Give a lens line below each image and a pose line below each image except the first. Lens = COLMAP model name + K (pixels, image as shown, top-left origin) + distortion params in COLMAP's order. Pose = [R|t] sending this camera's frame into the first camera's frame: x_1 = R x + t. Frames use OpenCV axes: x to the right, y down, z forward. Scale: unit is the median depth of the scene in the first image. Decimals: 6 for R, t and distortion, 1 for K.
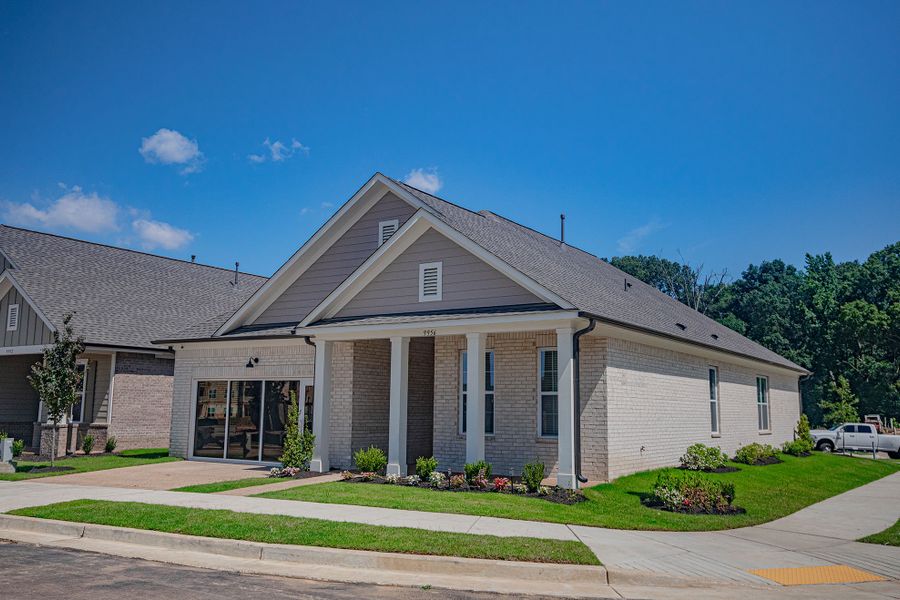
lens RADIAL K [[800.9, 0, 450.0], [0, 800.9, 300.0], [0, 0, 1]] dist [0.036501, 0.004095]
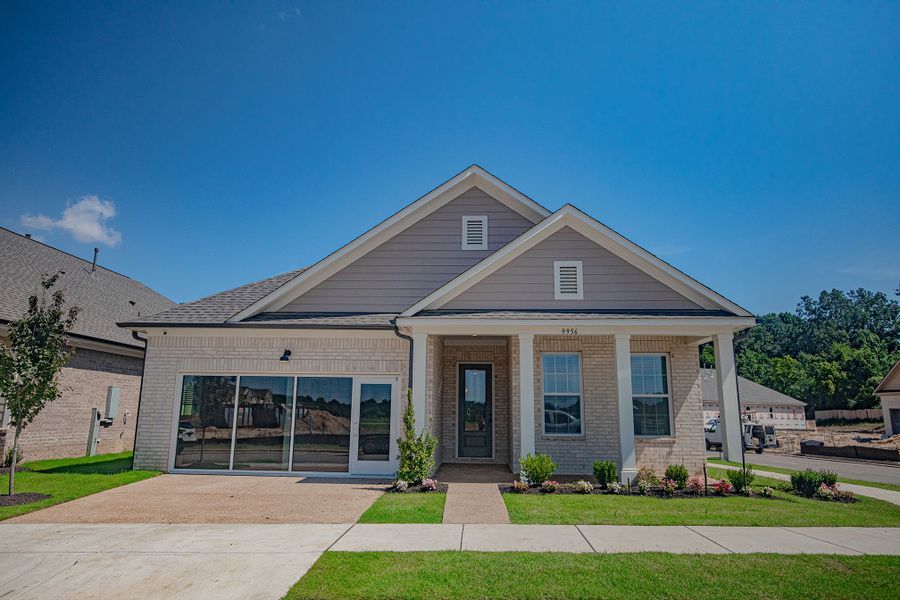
lens RADIAL K [[581.5, 0, 450.0], [0, 581.5, 300.0], [0, 0, 1]] dist [0.009226, -0.000608]
pose [[0.863150, 0.093423, 0.496230, -0.457130], [-0.068897, 0.995335, -0.067545, 0.054750], [-0.500225, 0.024113, 0.865559, 0.414486]]
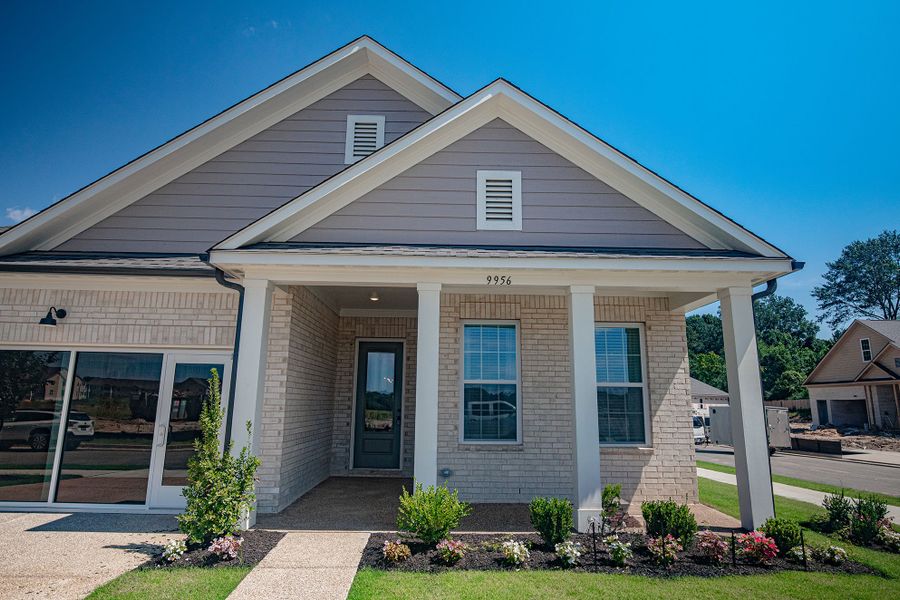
lens RADIAL K [[519.7, 0, 450.0], [0, 519.7, 300.0], [0, 0, 1]] dist [-0.005345, 0.000211]
pose [[0.825491, 0.109068, 0.553777, -0.245785], [-0.080961, 0.993887, -0.075065, 0.079699], [-0.558579, 0.017131, 0.829274, 0.627650]]
